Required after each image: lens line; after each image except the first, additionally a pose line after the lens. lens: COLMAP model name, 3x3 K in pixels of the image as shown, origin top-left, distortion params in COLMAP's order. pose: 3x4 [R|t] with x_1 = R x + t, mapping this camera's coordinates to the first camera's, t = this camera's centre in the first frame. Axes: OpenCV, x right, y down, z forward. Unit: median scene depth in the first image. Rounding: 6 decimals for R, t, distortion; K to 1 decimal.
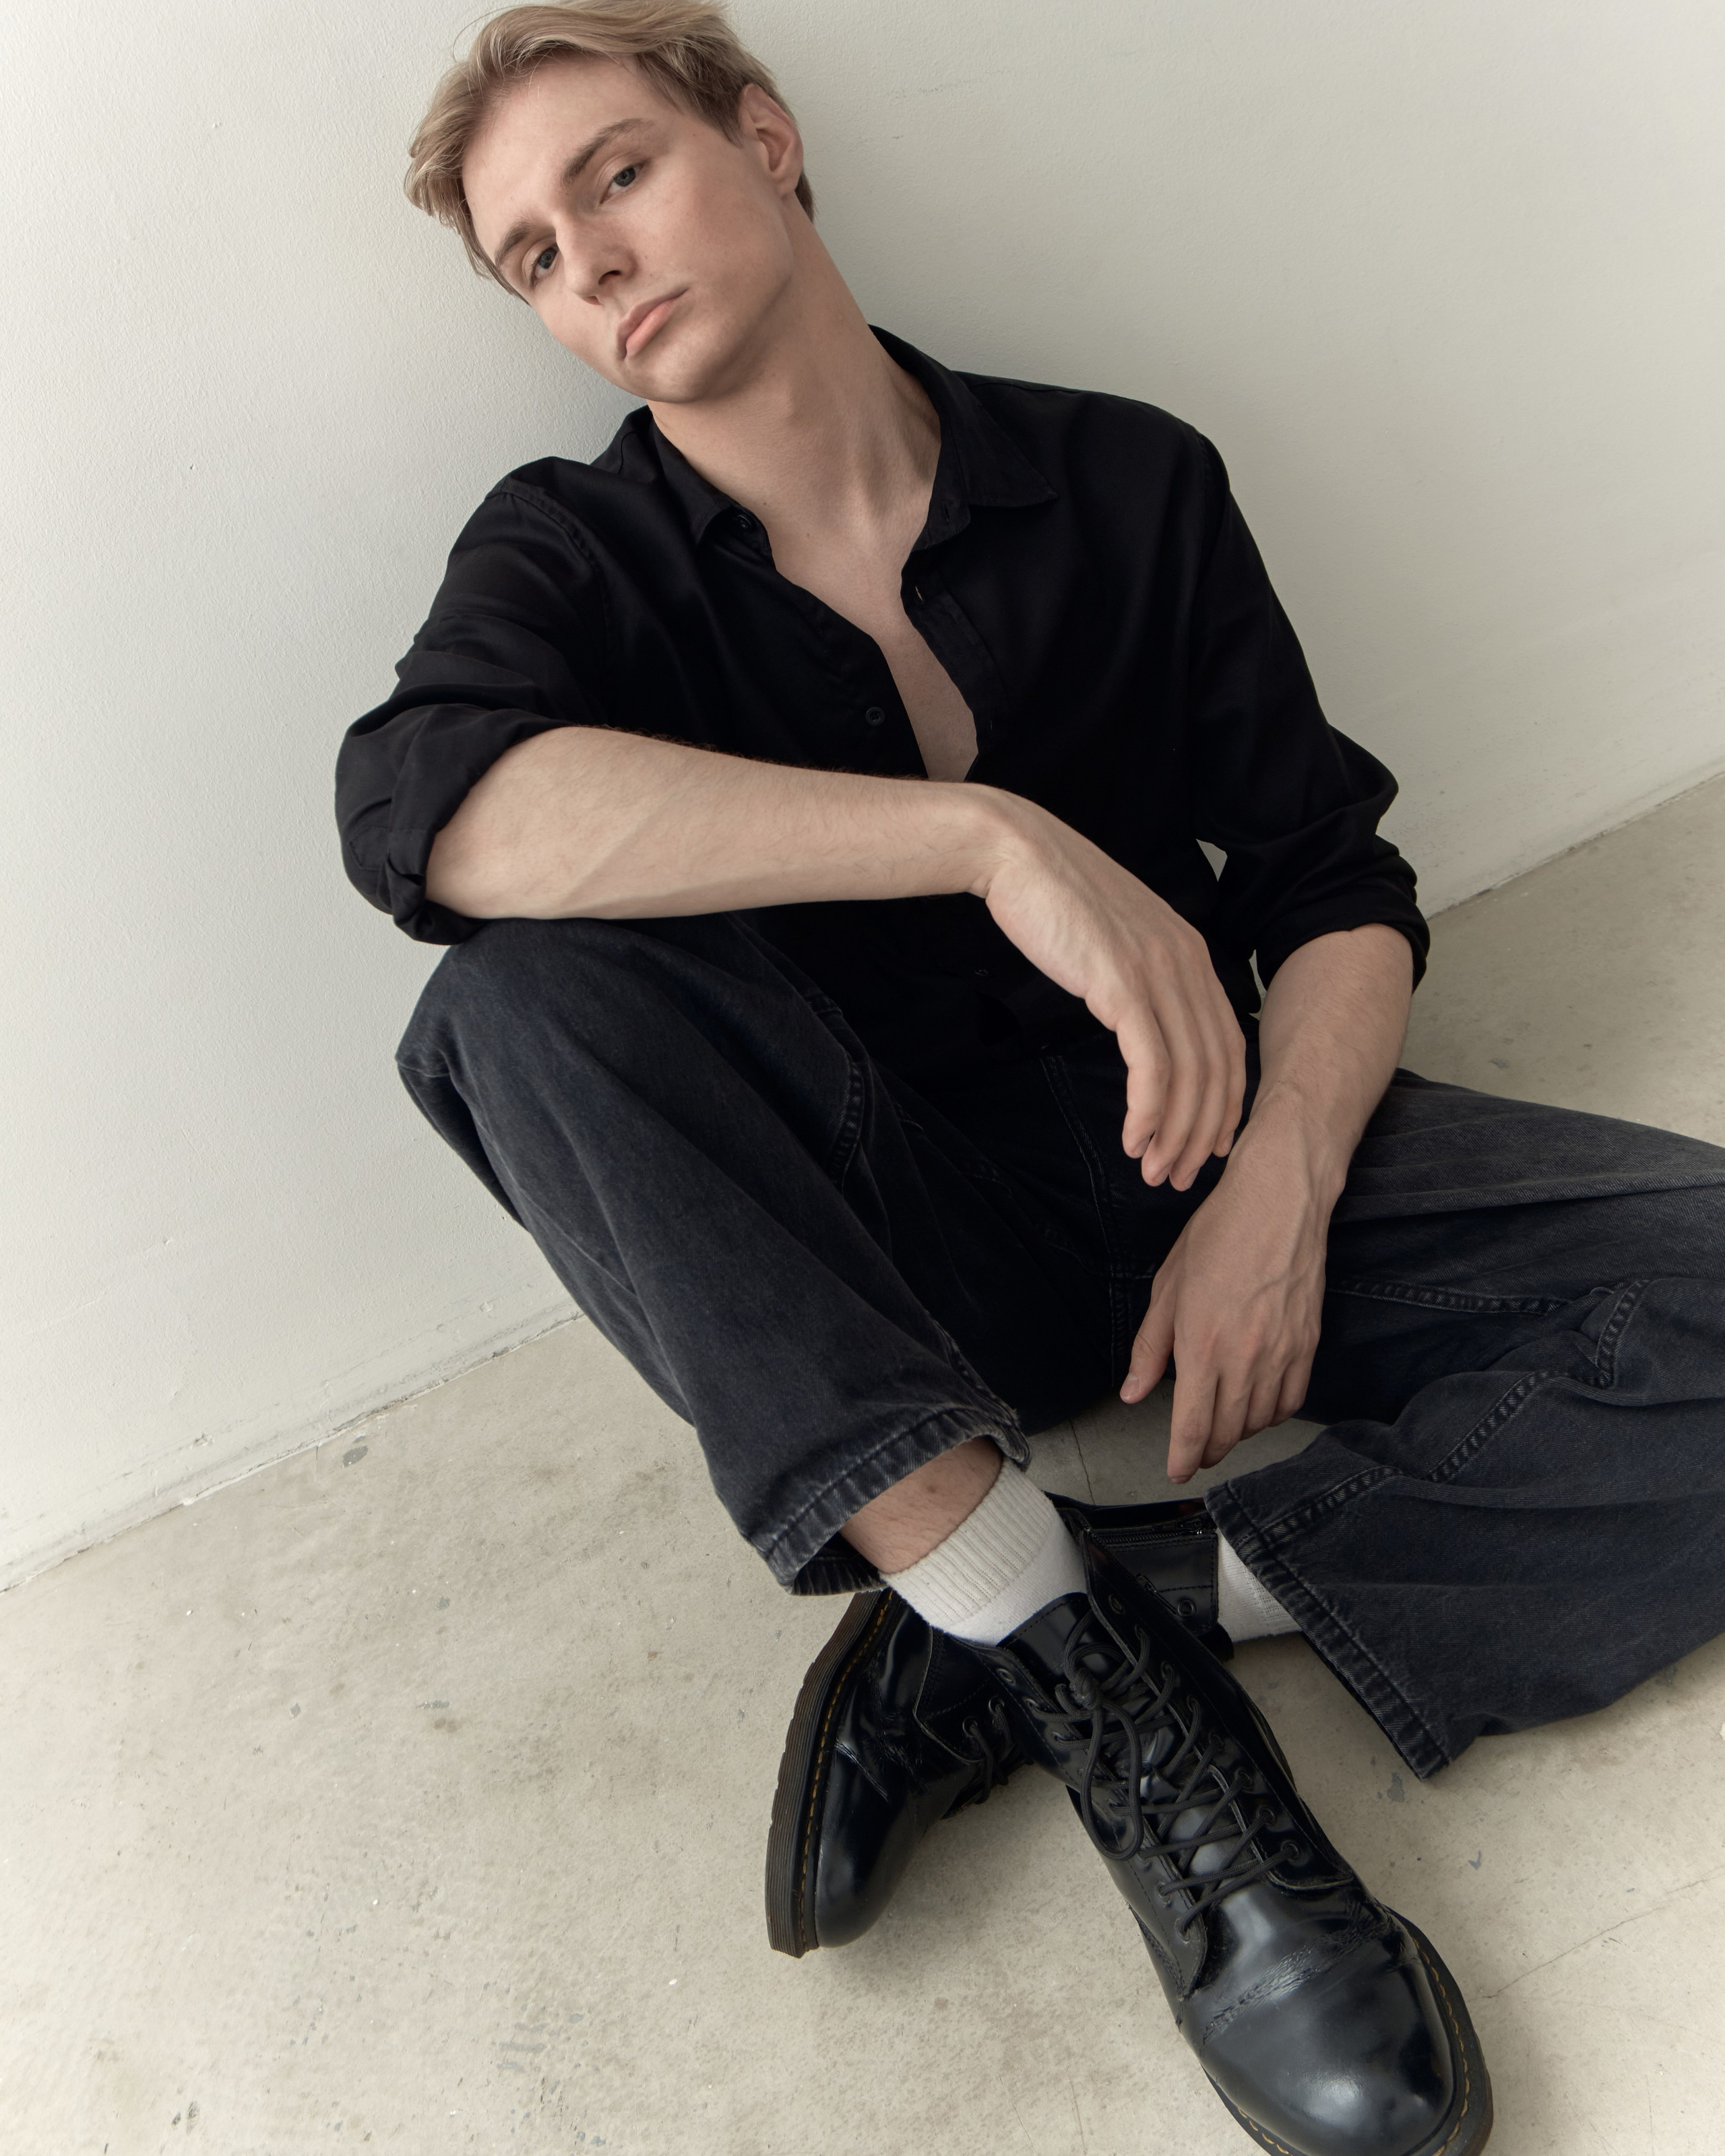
lens RADIAL K [[2121.5, 0, 879.4], [0, 2121.5, 1017.4], [0, 0, 1]] dist [0.000141, 0.000000]
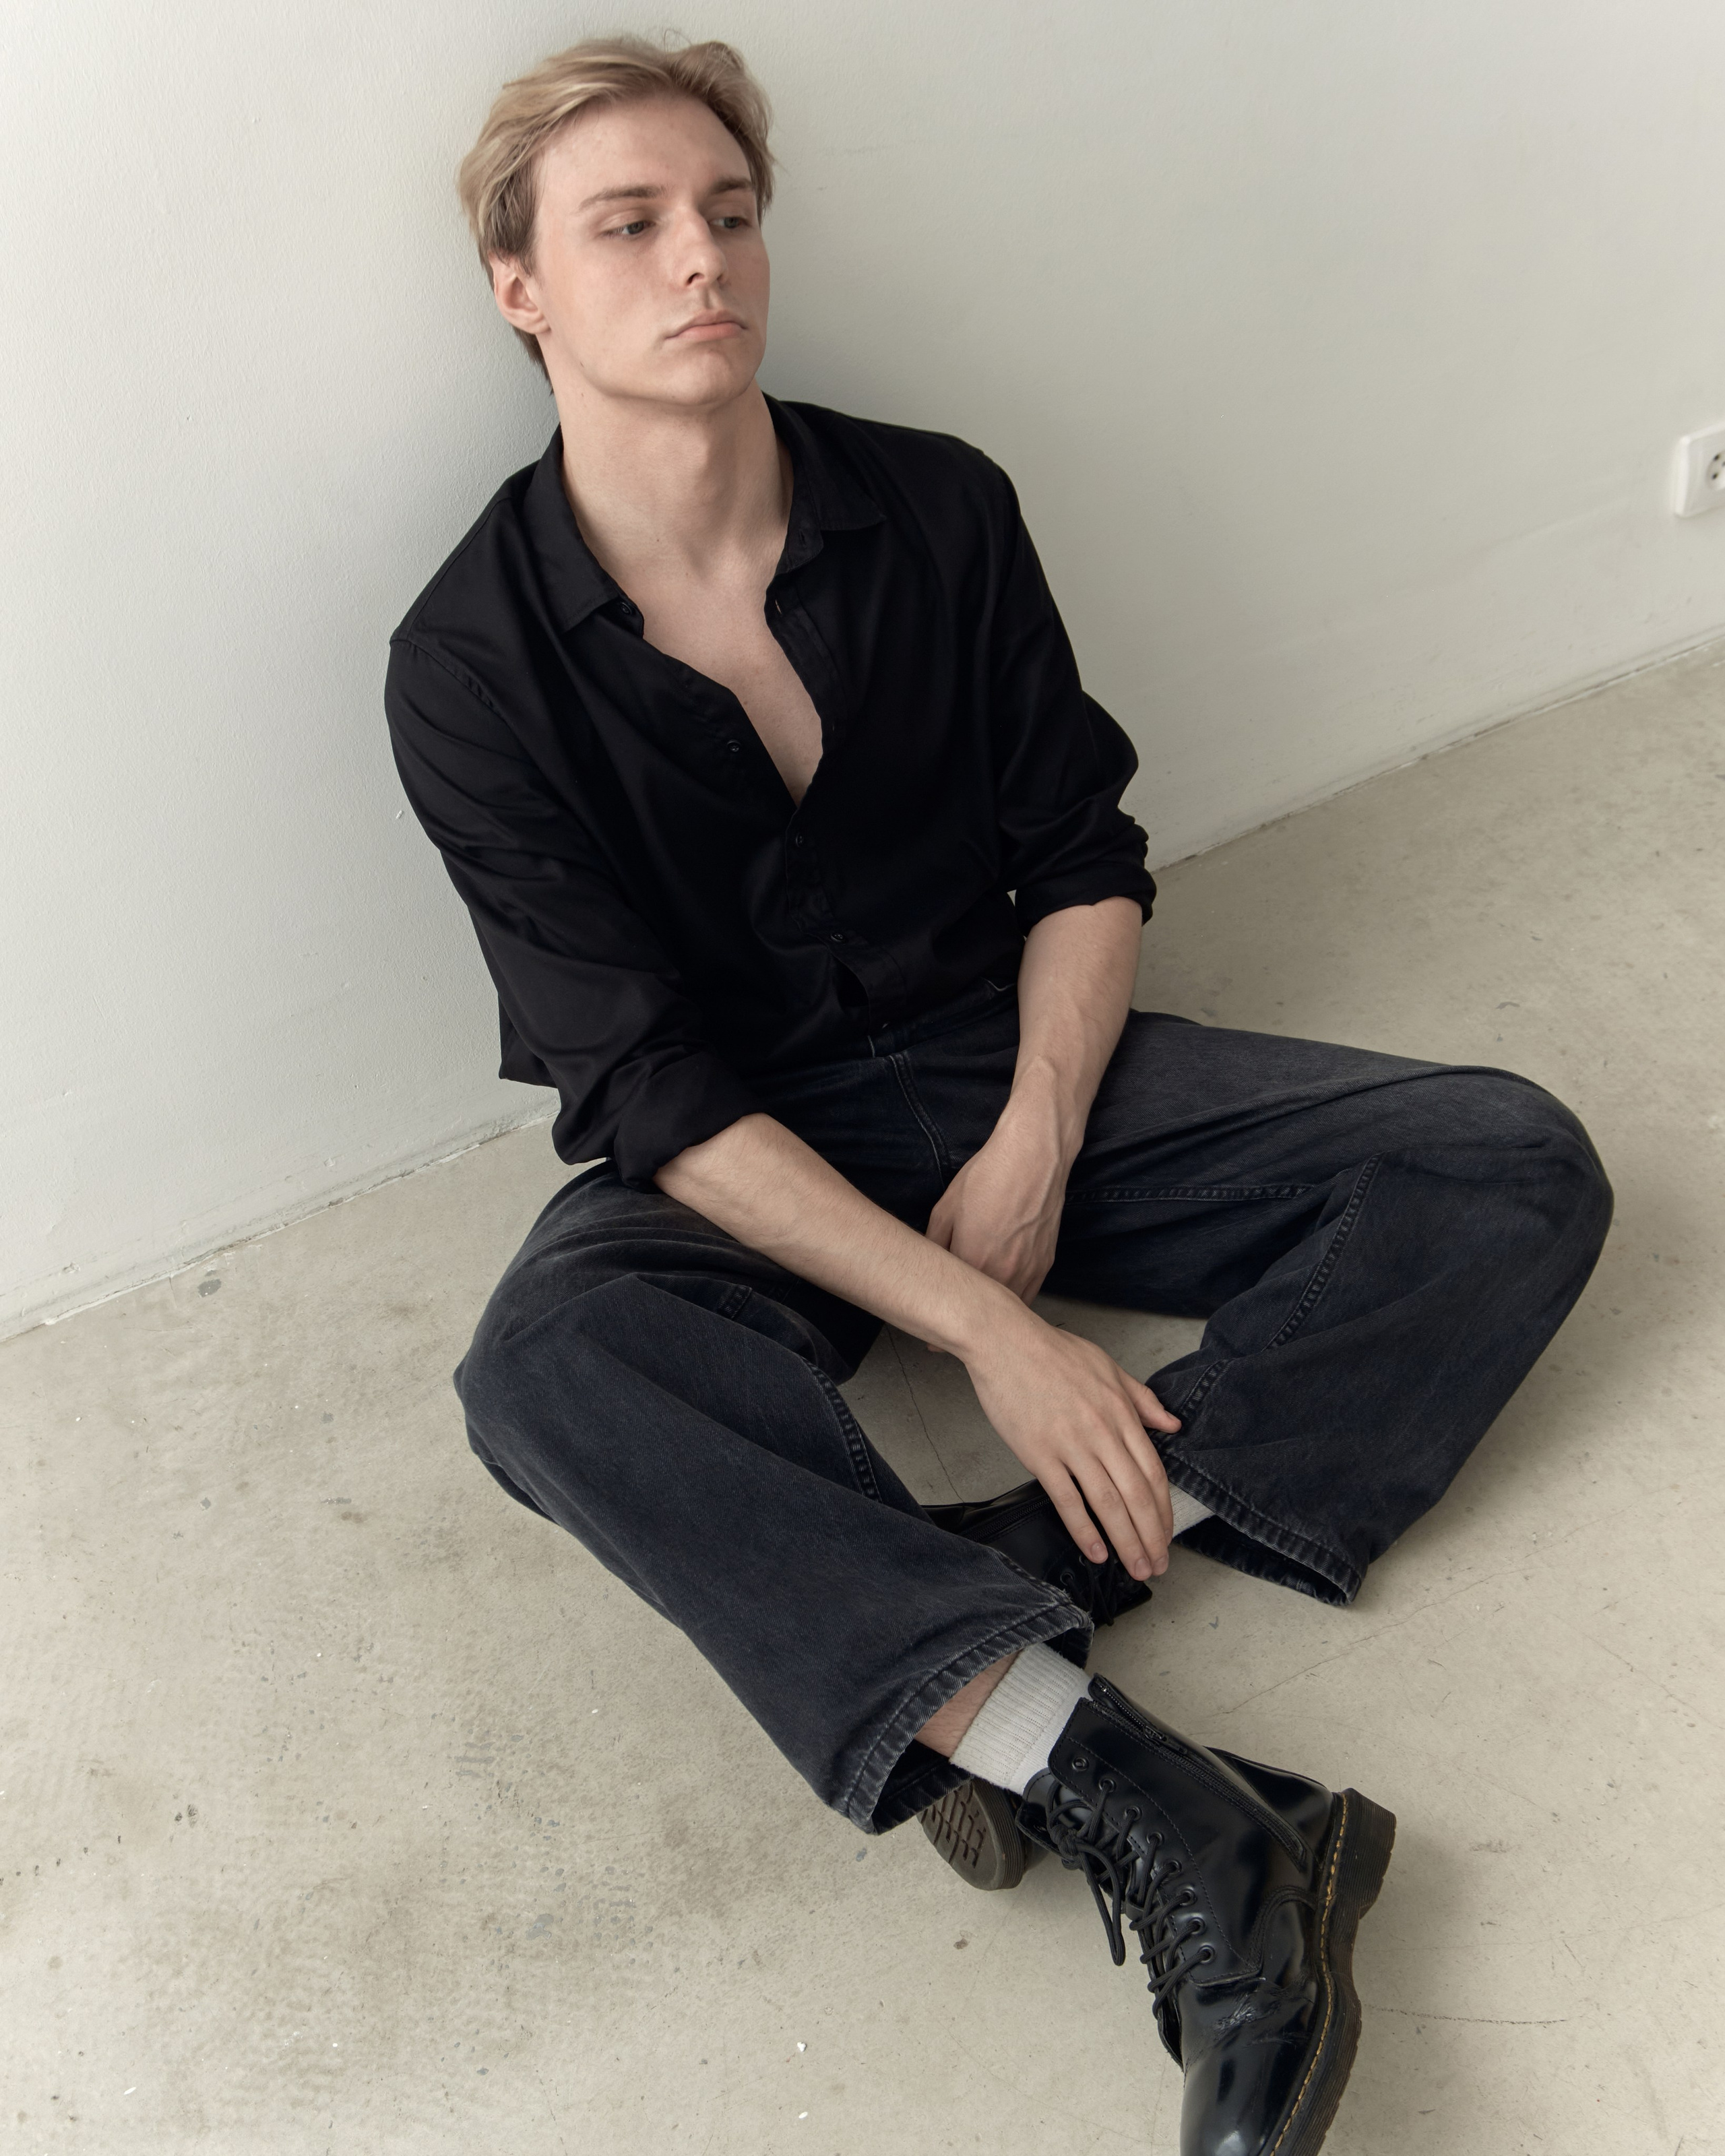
lens RADIAL K [[2121.5, 0, 860.9], [0, 2121.5, 1082.7], [0, 0, 1]] dist [0.000141, 0.000000]
pose [[0.979309, 0.061684, 0.192743, -0.171496], [-0.081157, 0.992180, 0.094823, -0.046966], [-0.185386, -0.108503, 0.976657, -0.197960]]
